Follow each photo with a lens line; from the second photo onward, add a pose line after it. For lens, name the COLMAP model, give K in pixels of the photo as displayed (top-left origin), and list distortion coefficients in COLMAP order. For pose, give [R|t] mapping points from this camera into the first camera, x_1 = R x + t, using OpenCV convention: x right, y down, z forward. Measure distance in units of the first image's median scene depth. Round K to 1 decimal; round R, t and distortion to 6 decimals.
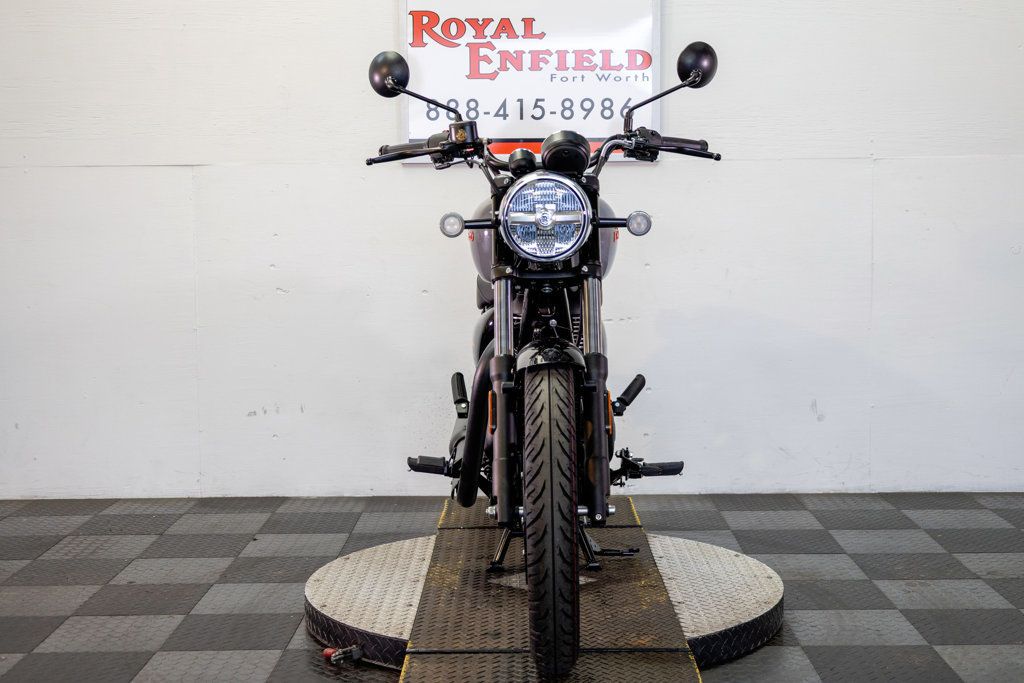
lens RADIAL K [[1474.7, 0, 510.8], [0, 1474.7, 336.4], [0, 0, 1]] dist [0.001204, 0.000000]
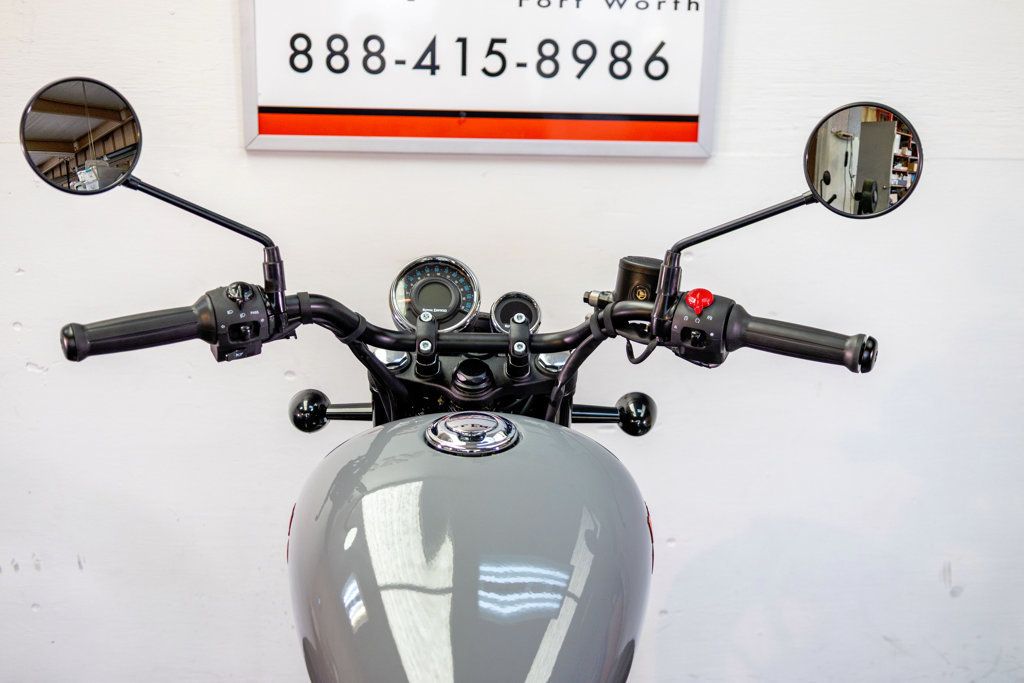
lens RADIAL K [[1464.2, 0, 544.6], [0, 1464.2, 352.4], [0, 0, 1]] dist [0.013446, 0.000000]
pose [[0.999359, 0.025381, 0.025235, 0.026267], [-0.029845, 0.980122, 0.196141, -0.154474], [-0.019755, -0.196768, 0.980251, 0.446931]]
